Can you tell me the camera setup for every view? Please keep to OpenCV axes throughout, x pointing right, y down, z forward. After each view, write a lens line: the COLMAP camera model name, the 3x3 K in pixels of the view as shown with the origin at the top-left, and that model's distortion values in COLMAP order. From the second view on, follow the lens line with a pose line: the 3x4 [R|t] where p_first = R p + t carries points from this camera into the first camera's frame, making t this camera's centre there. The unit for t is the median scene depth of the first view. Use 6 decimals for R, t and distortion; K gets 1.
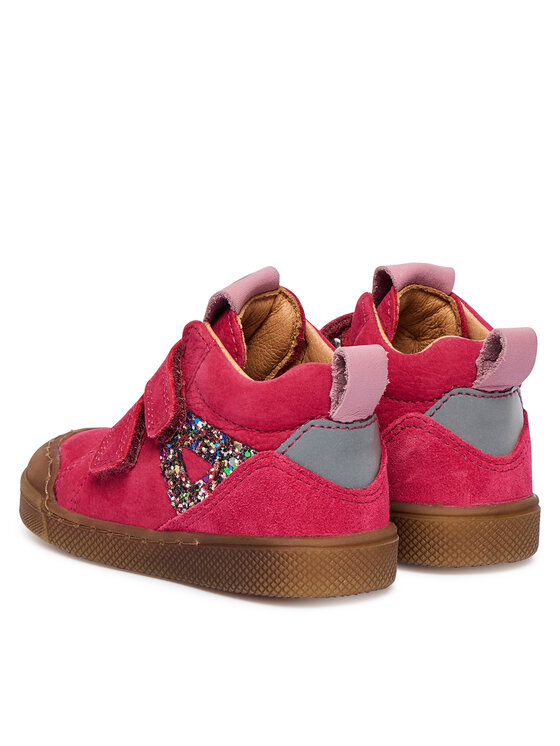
lens RADIAL K [[2203.7, 0, 280.2], [0, 2203.7, 373.2], [0, 0, 1]] dist [-0.417656, 0.000000]
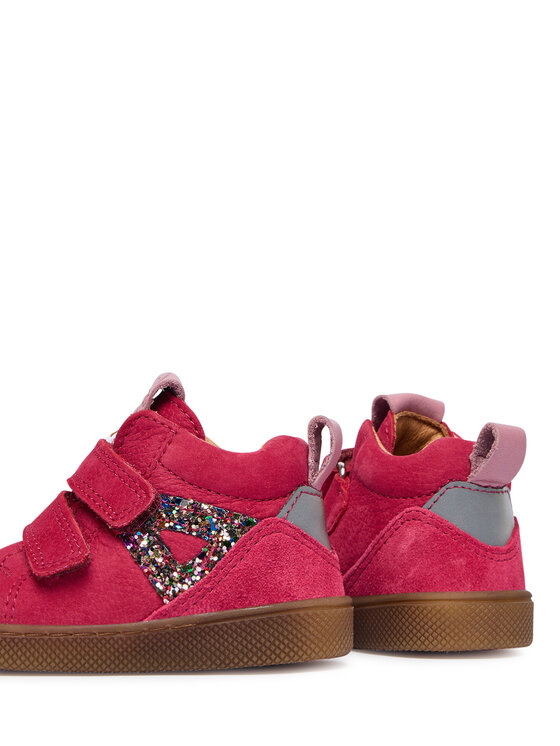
lens RADIAL K [[1354.4, 0, 279.1], [0, 1354.4, 372.9], [0, 0, 1]] dist [-0.257107, 0.000000]
pose [[0.999255, -0.024438, -0.029855, 0.017441], [0.018348, 0.981712, -0.189484, 0.076475], [0.033940, 0.188796, 0.981430, 0.349193]]
